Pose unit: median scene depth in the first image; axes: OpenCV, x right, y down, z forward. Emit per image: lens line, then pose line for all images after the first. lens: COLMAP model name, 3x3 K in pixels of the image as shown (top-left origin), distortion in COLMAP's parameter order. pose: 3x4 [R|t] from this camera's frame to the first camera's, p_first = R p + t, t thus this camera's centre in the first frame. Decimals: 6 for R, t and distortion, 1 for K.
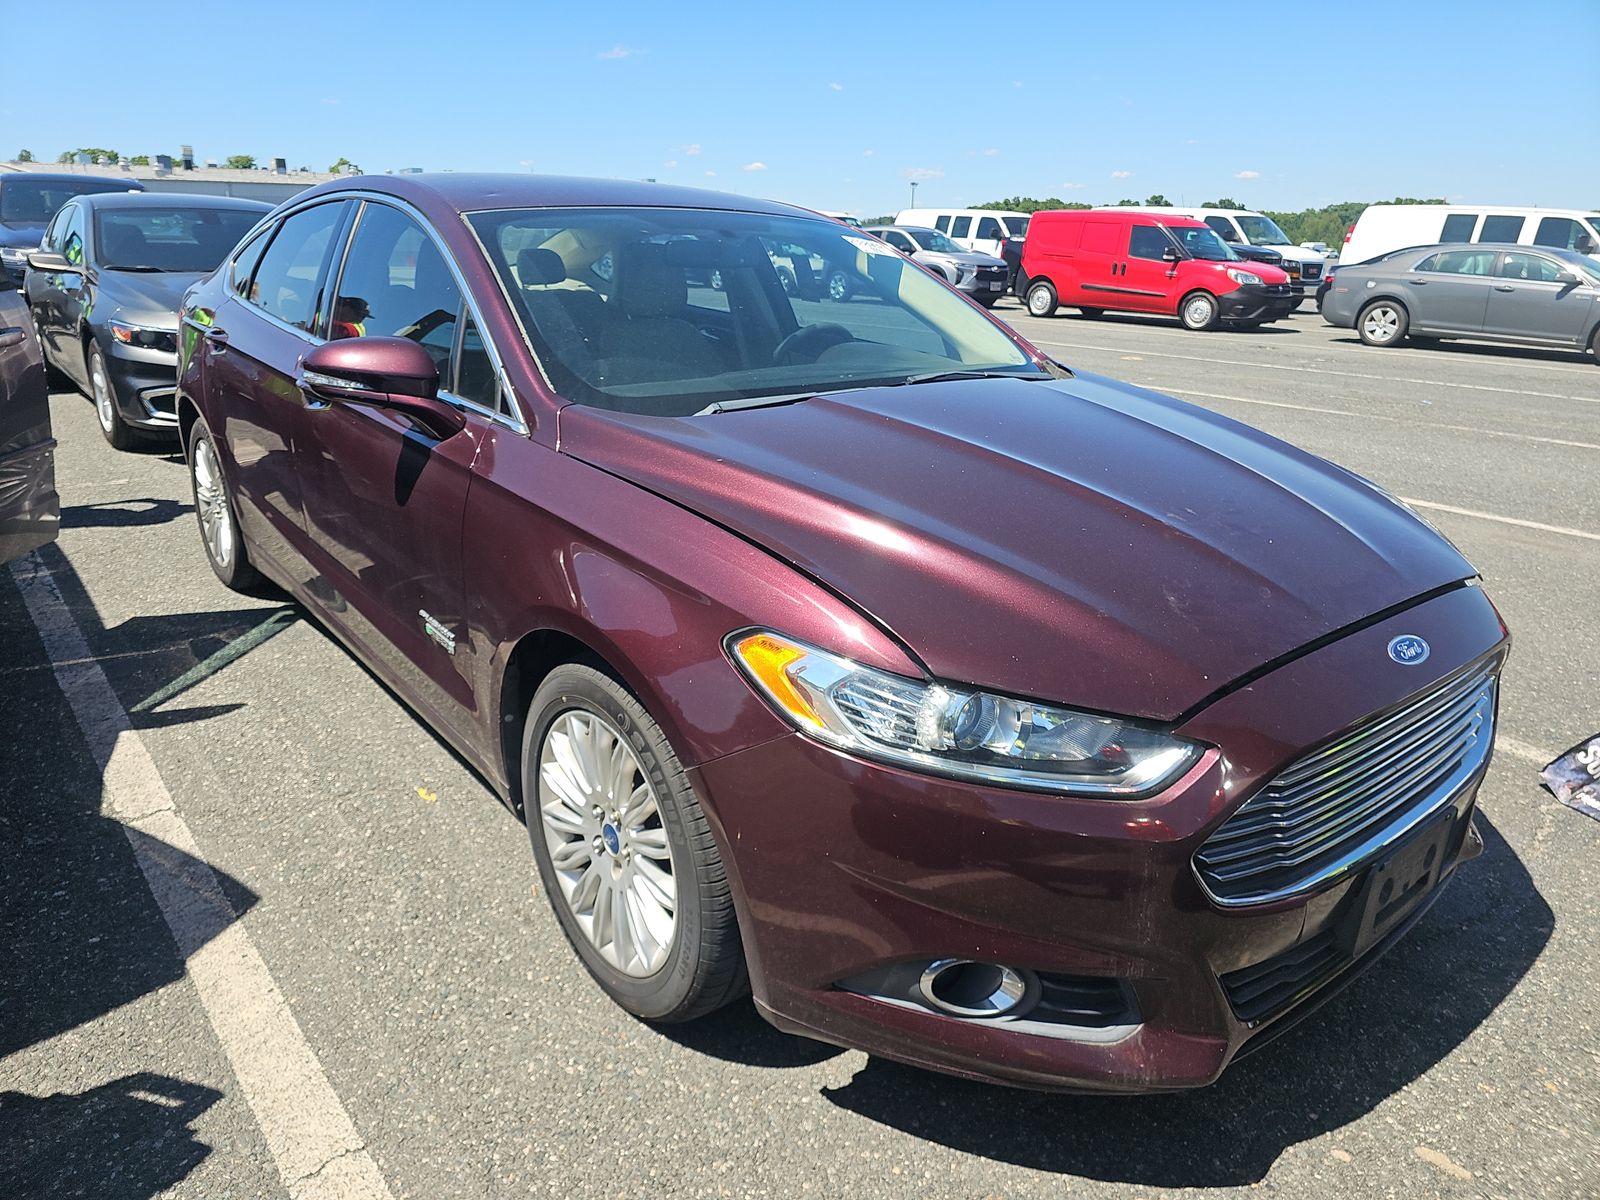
lens RADIAL K [[1109.4, 0, 800.0], [0, 1109.4, 600.0], [0, 0, 1]] dist [0.042066, -0.043982]
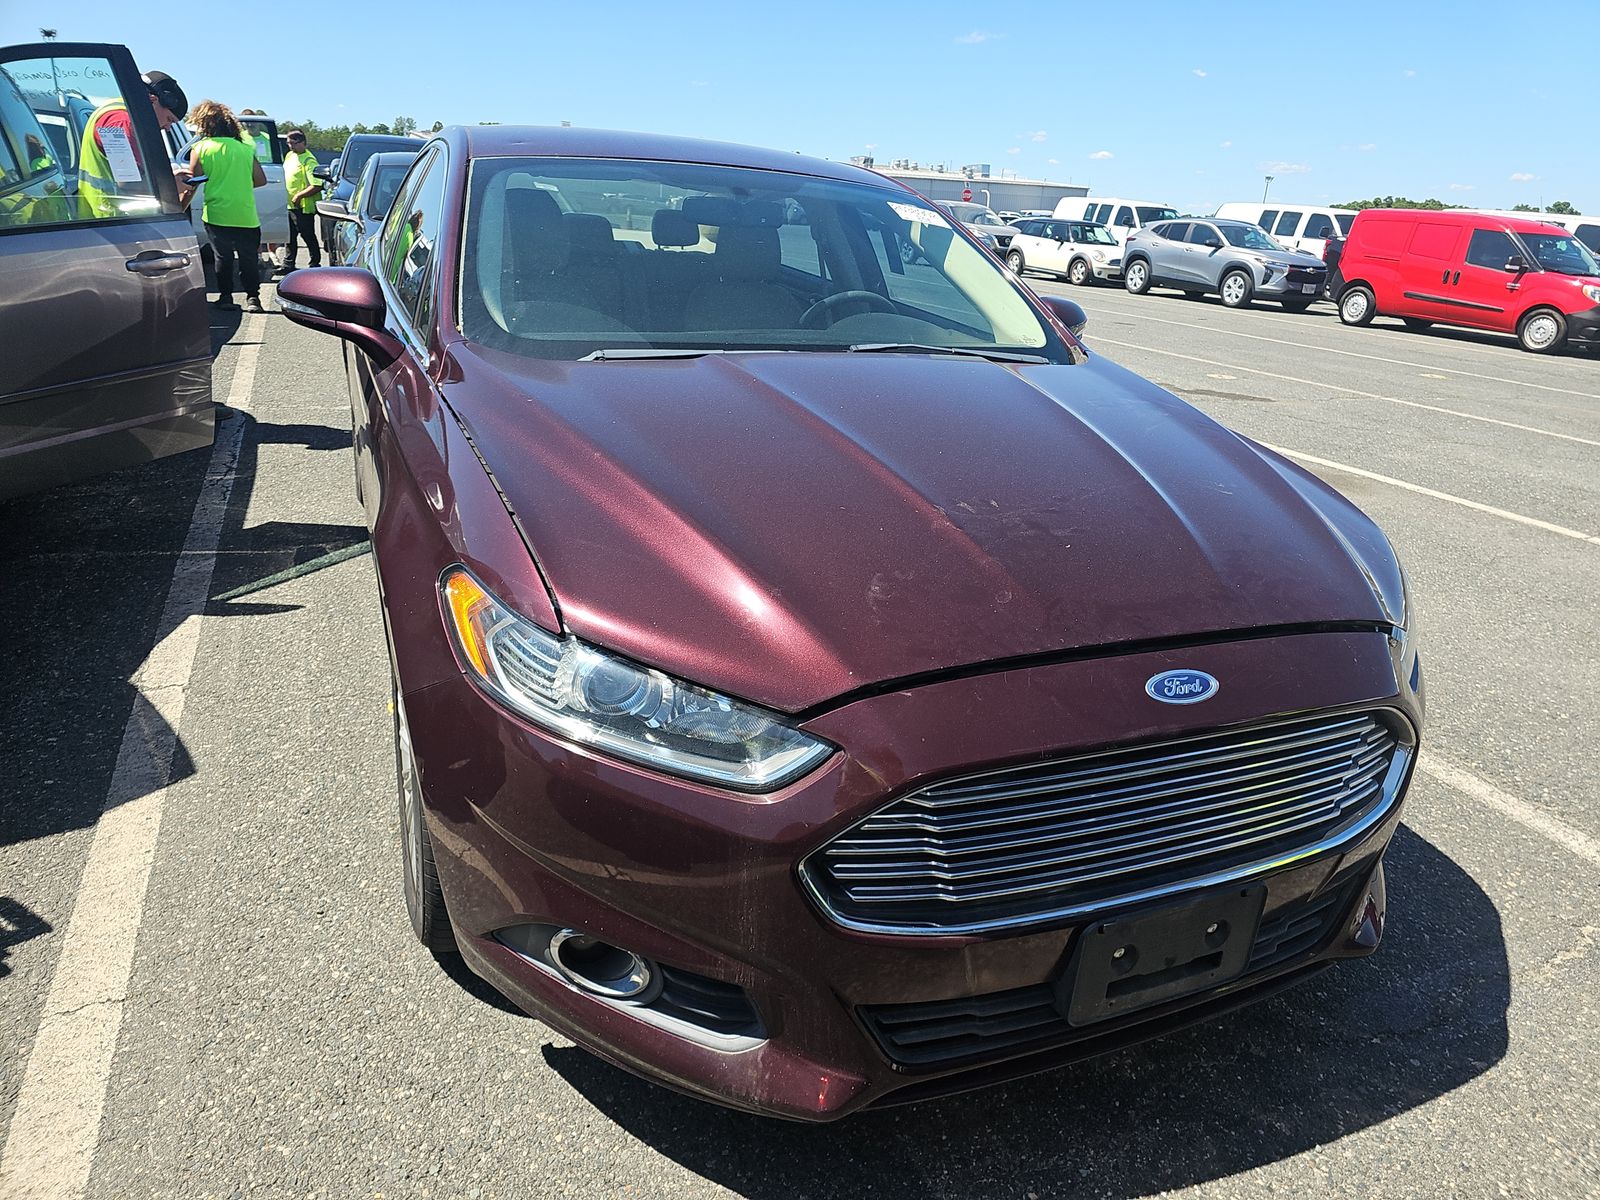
lens RADIAL K [[1109.4, 0, 800.0], [0, 1109.4, 600.0], [0, 0, 1]] dist [0.042066, -0.043982]
pose [[0.962628, 0.127346, -0.239021, 0.232142], [-0.124439, 0.991852, 0.027279, -0.003956], [0.240547, 0.003484, 0.970631, 0.051760]]
